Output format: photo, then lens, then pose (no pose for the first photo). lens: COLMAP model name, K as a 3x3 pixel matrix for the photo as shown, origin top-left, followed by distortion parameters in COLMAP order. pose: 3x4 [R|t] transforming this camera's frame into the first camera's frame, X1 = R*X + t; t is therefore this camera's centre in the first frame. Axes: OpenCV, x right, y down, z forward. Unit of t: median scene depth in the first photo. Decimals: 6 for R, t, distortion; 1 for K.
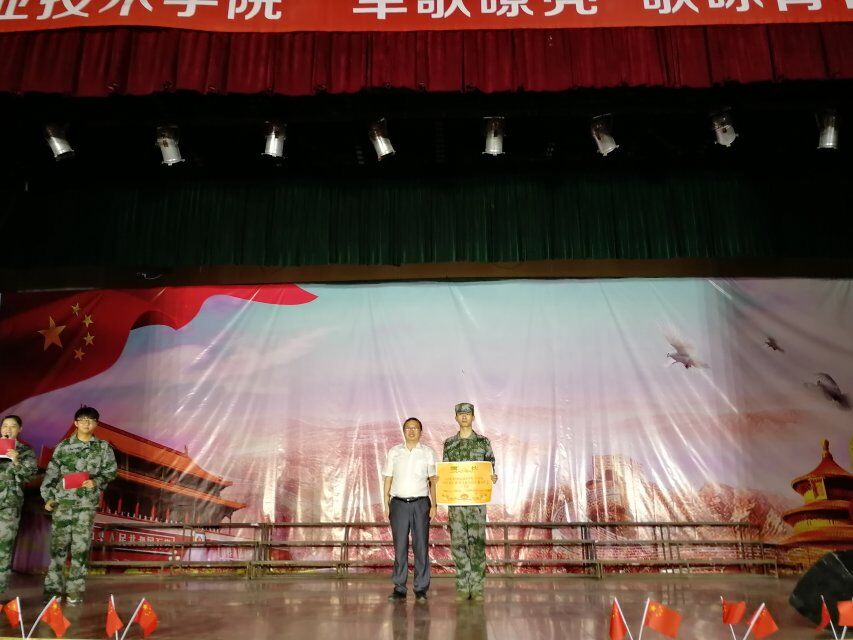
lens RADIAL K [[749.8, 0, 426.5], [0, 749.8, 320.0], [0, 0, 1]] dist [-0.049055, 0.003884]
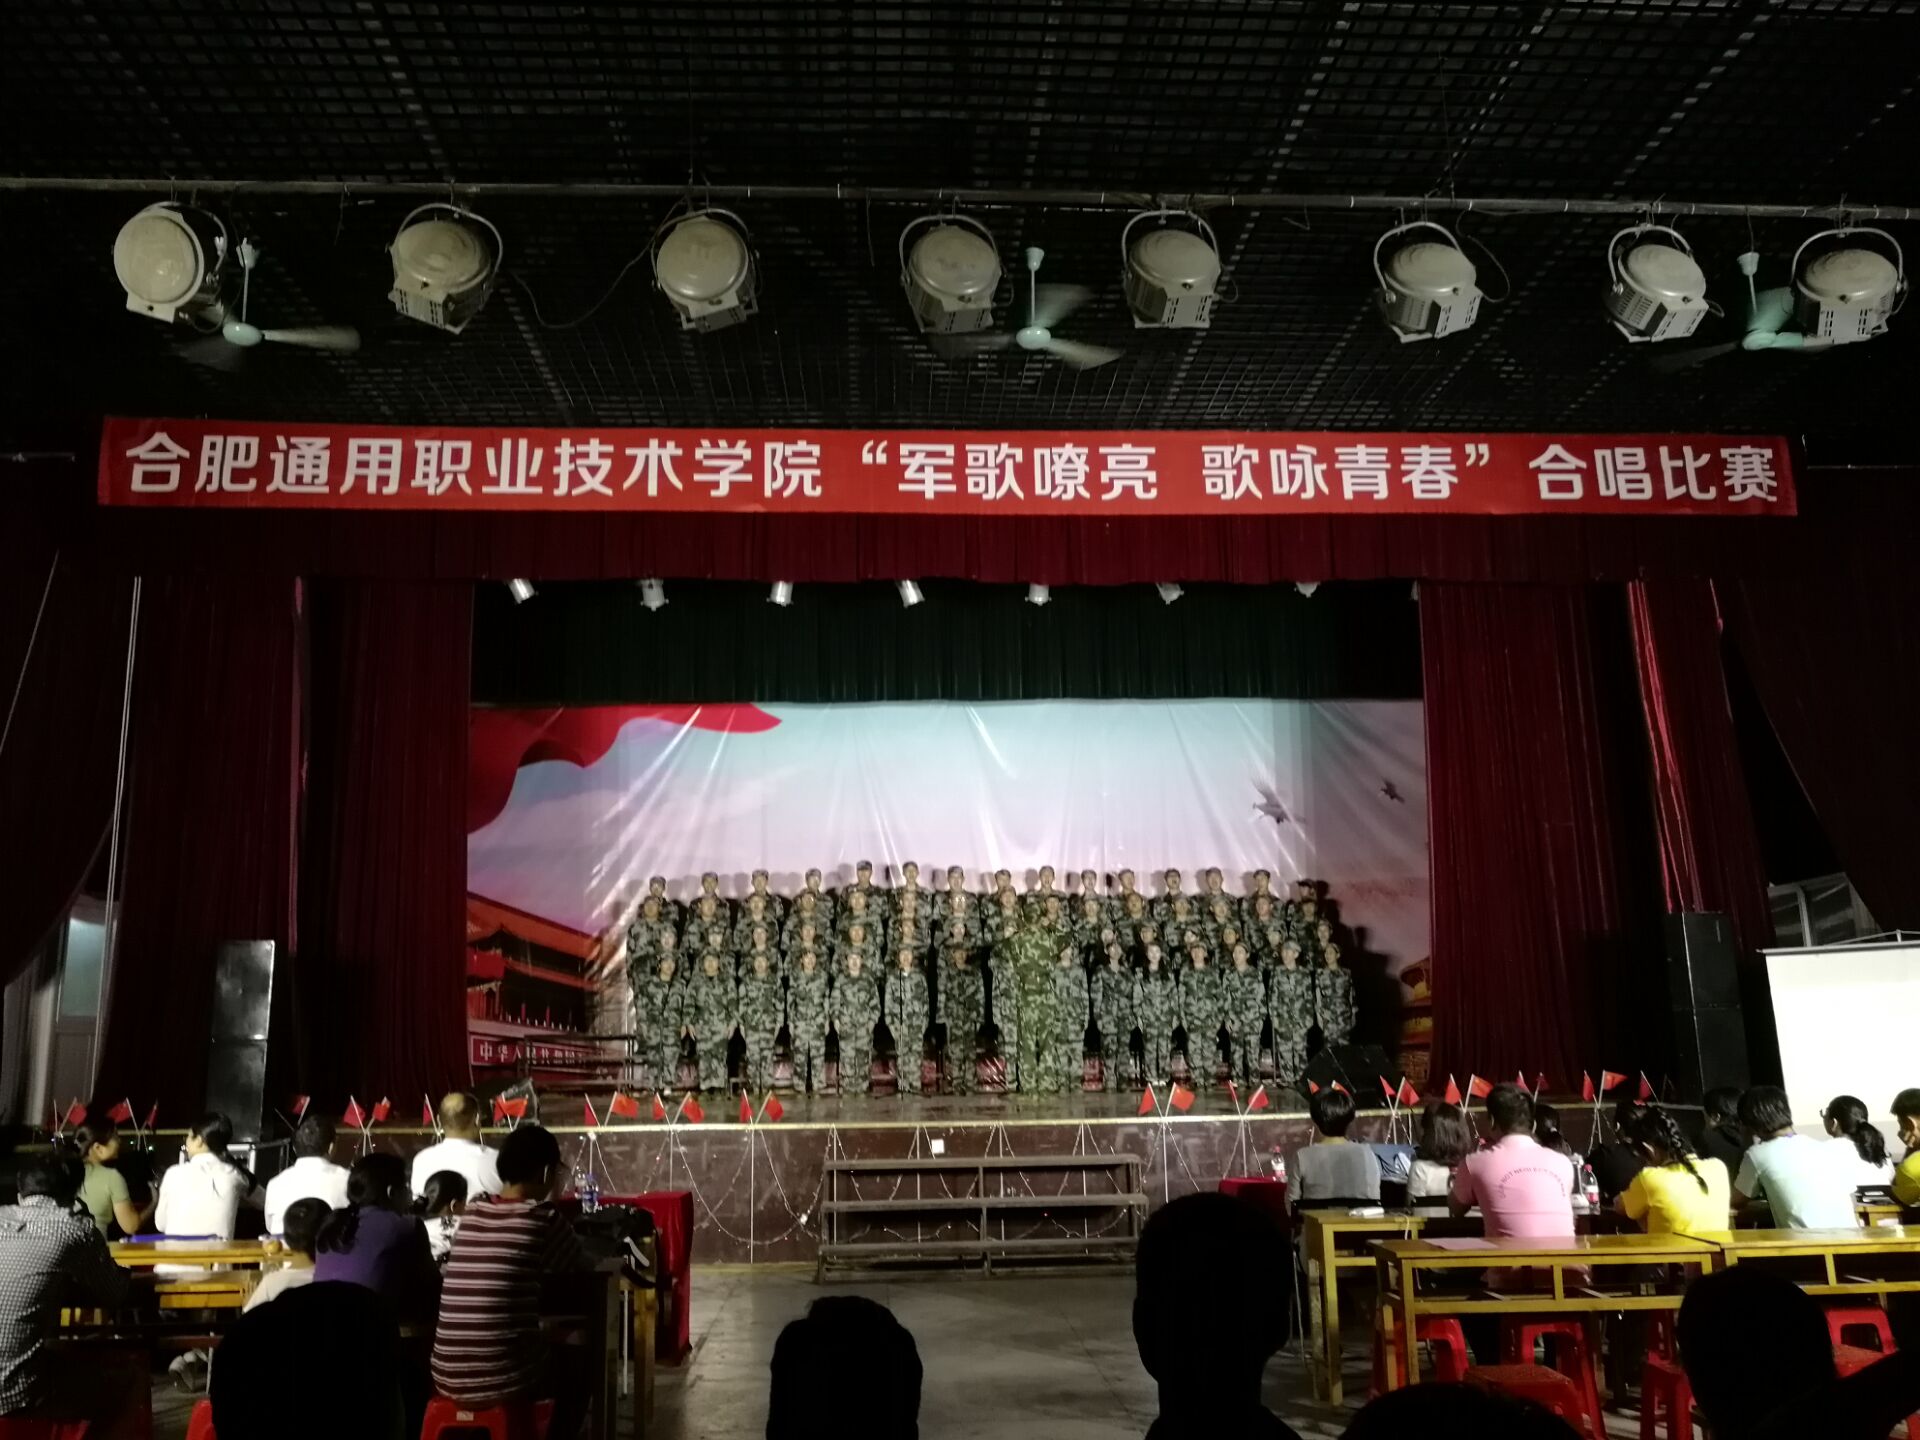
lens RADIAL K [[1687.6, 0, 960.0], [0, 1687.6, 720.0], [0, 0, 1]] dist [-0.049055, 0.003884]
pose [[0.996486, 0.001109, 0.083754, -0.164277], [-0.007962, 0.996639, 0.081530, -0.247210], [-0.083382, -0.081910, 0.993146, -0.935019]]
